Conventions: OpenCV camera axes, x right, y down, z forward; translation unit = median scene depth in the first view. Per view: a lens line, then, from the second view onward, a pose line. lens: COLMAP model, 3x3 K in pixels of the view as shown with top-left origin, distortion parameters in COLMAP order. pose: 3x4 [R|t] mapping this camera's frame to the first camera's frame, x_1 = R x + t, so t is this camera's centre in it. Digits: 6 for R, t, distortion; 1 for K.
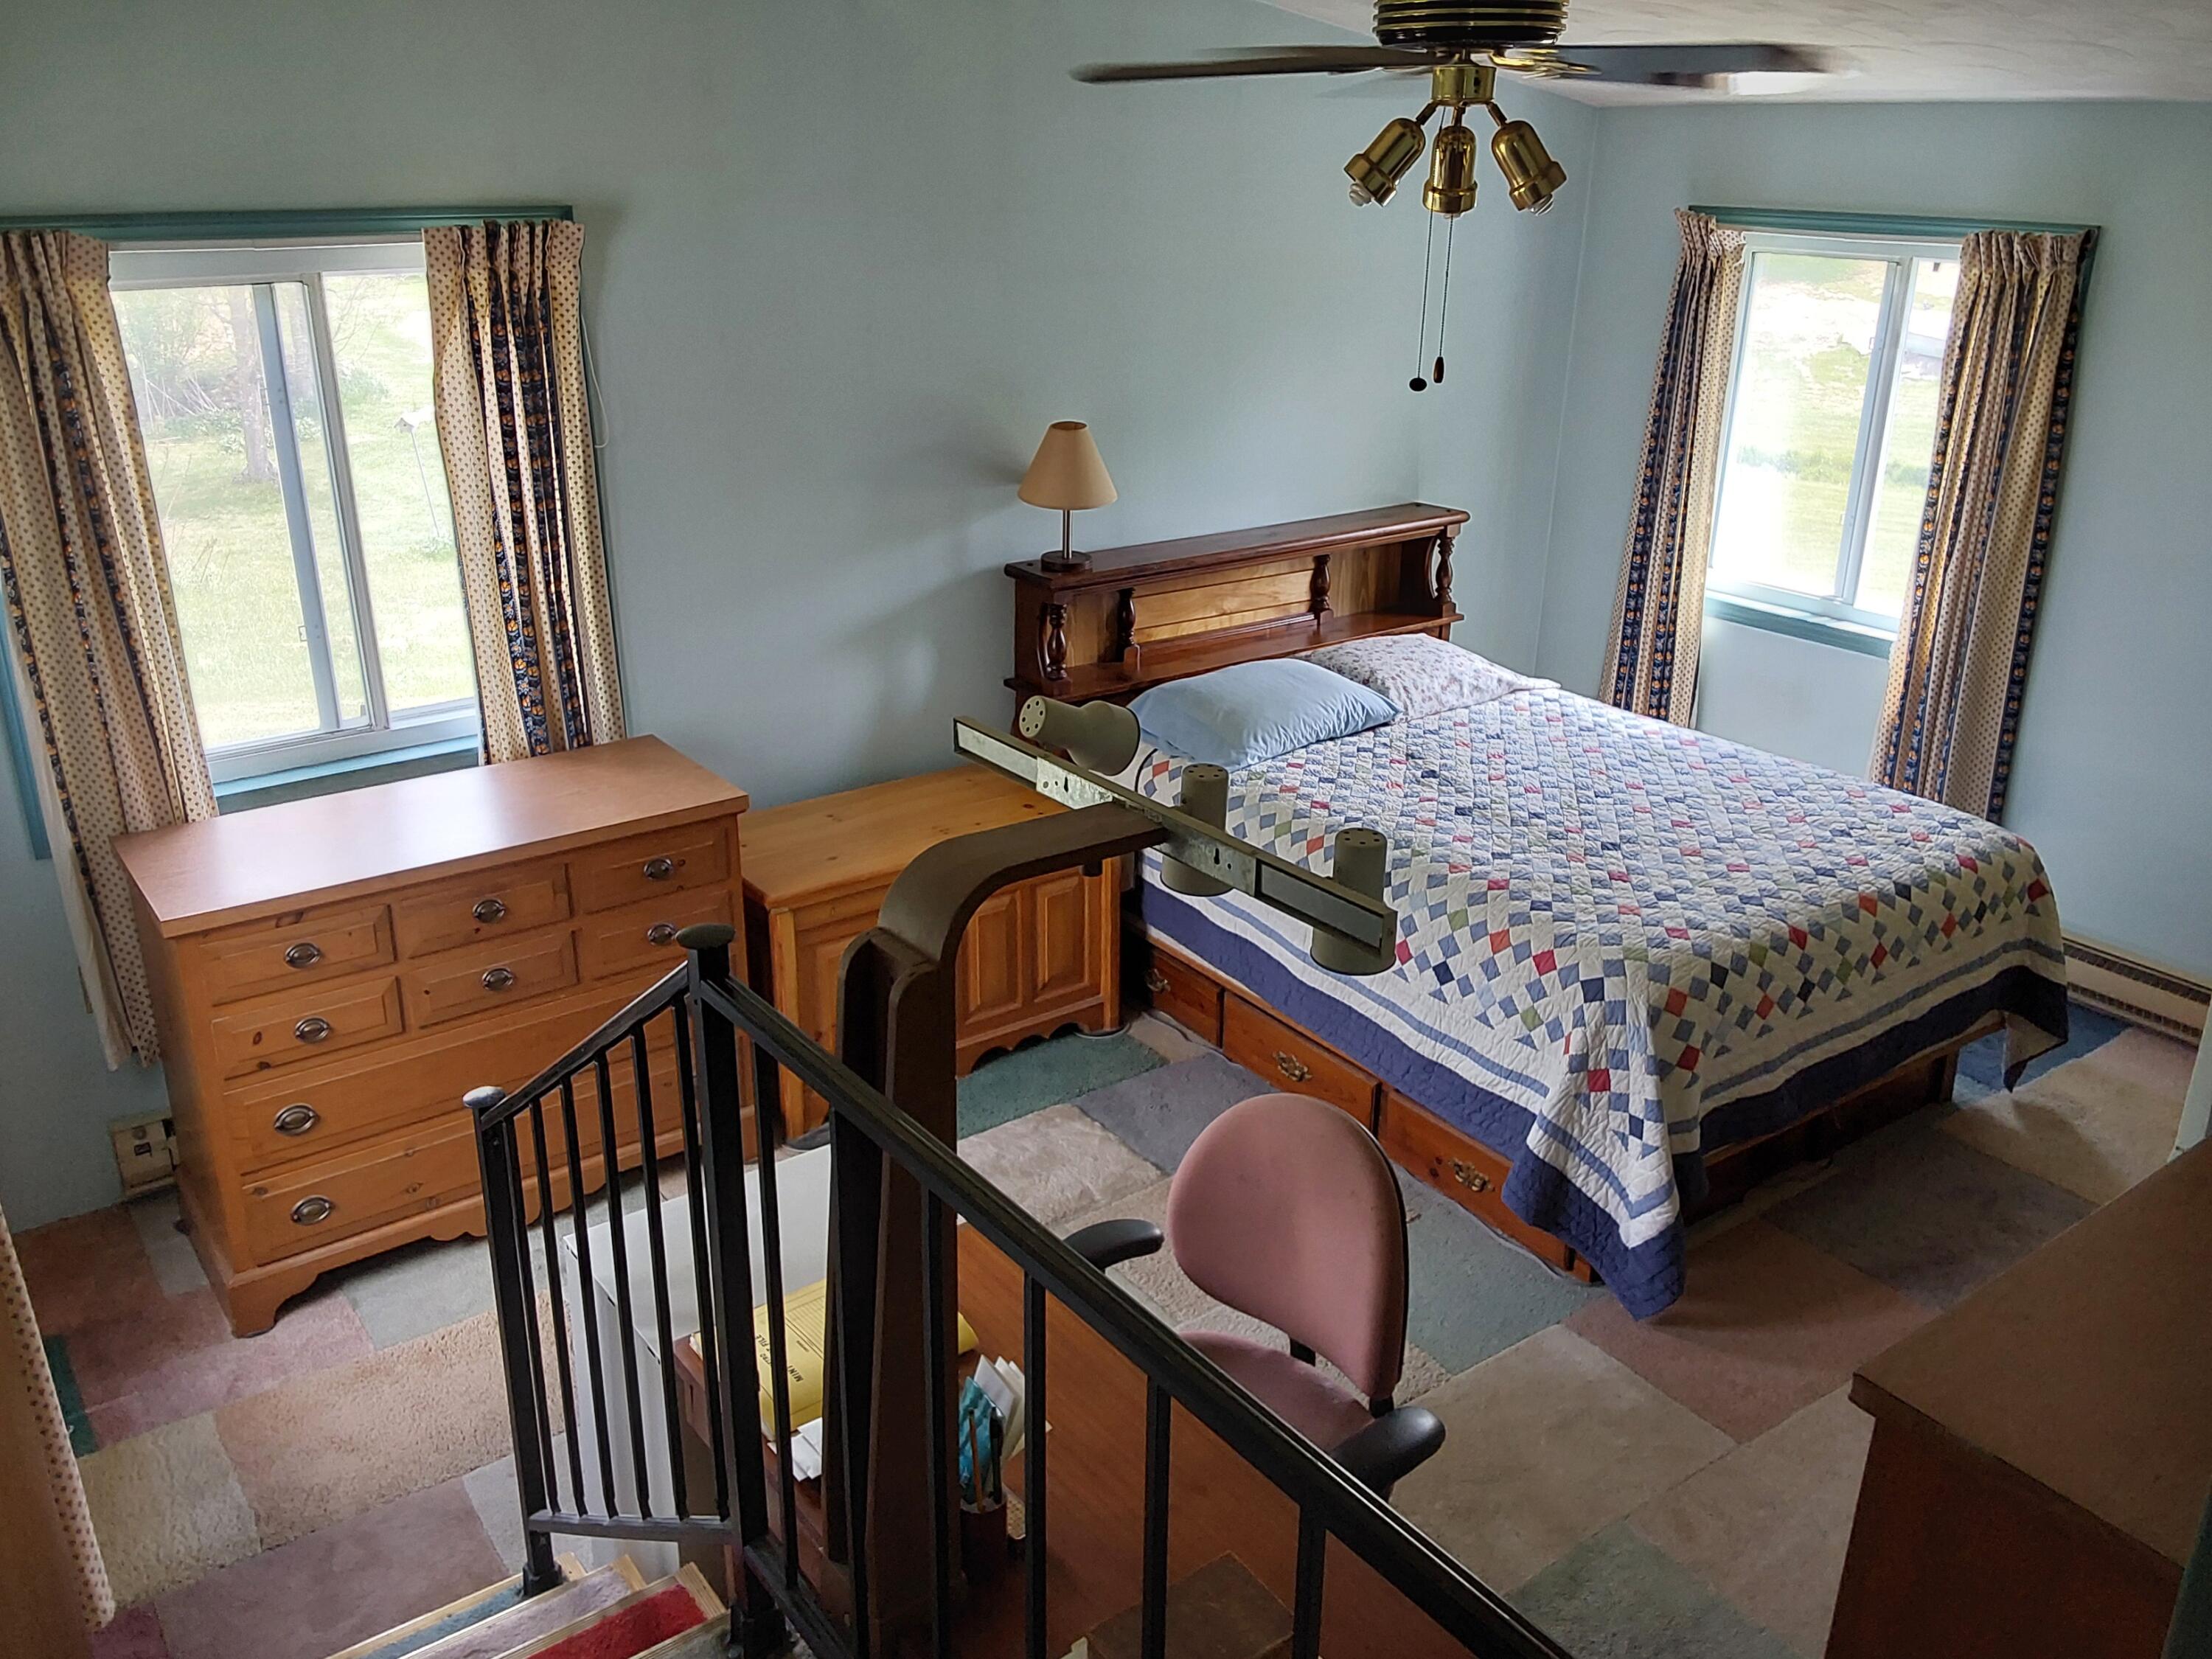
lens RADIAL K [[1823.8, 0, 1106.0], [0, 1823.8, 829.5], [0, 0, 1]] dist [0.058583, -0.097881]
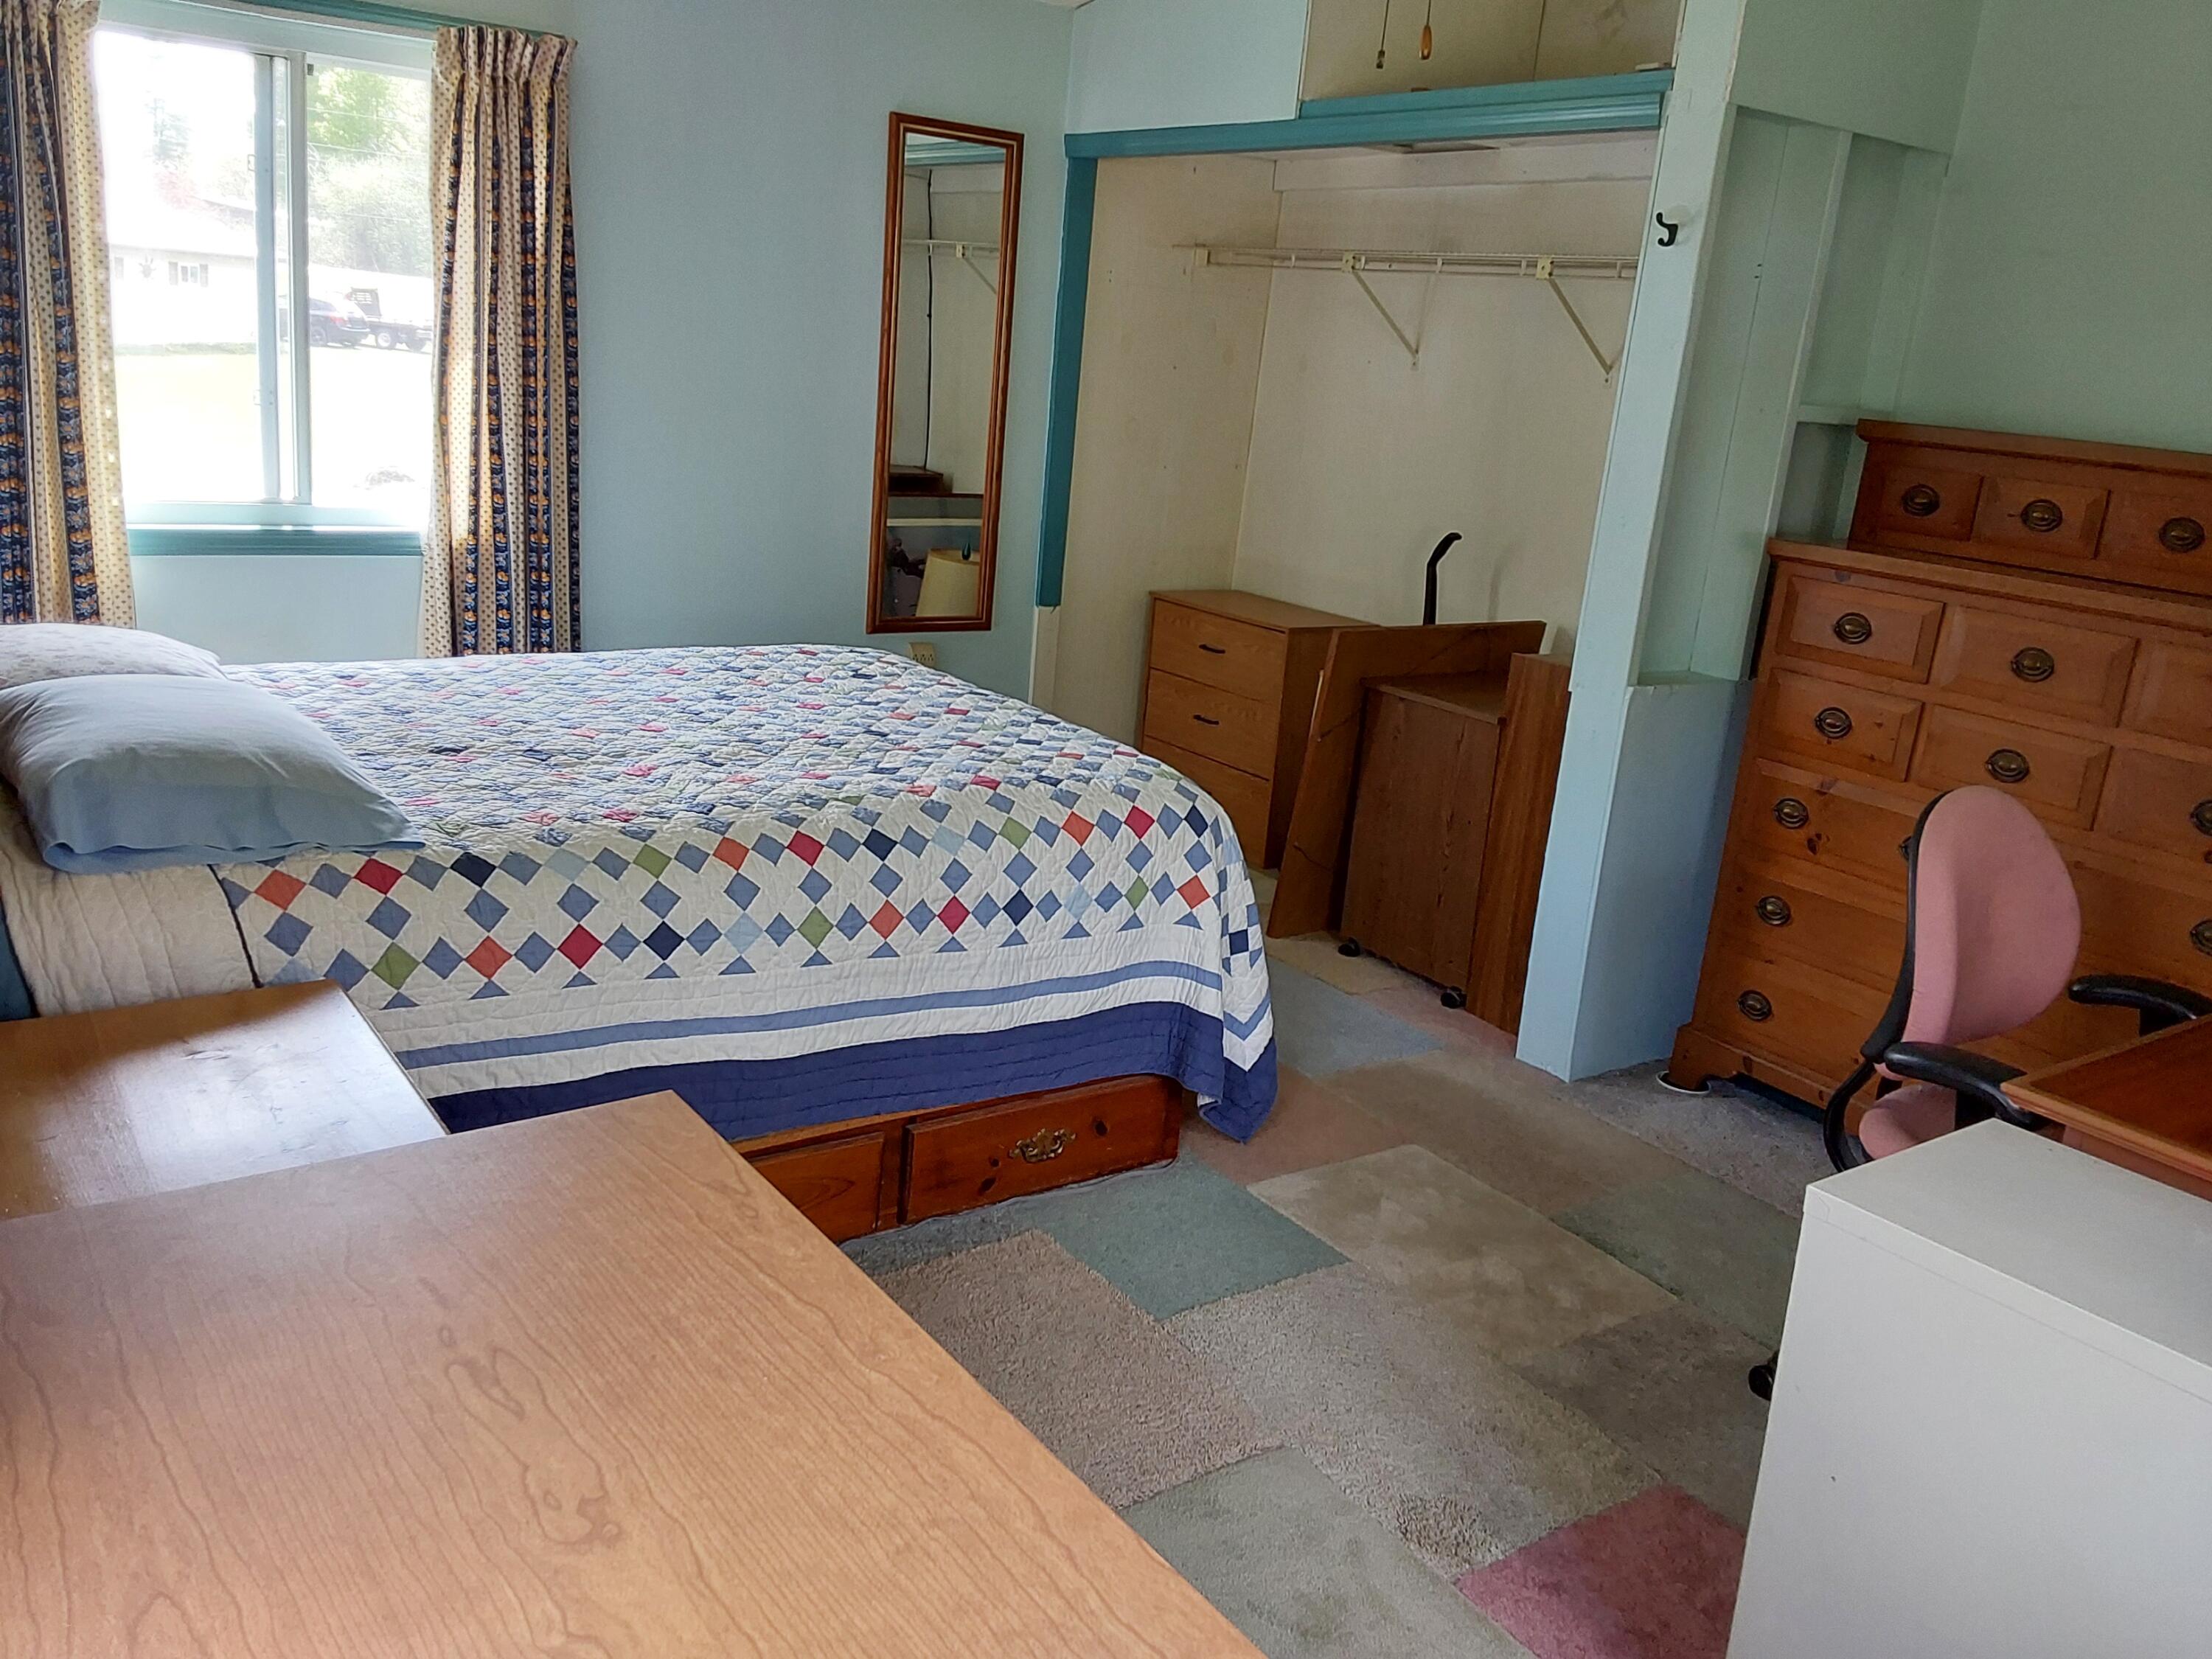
lens RADIAL K [[1823.8, 0, 1106.0], [0, 1823.8, 829.5], [0, 0, 1]] dist [0.058583, -0.097881]
pose [[-0.023348, -0.262221, 0.964725, -0.551384], [0.280272, 0.924574, 0.258090, -0.139914], [-0.959637, 0.276411, 0.051906, 0.930161]]
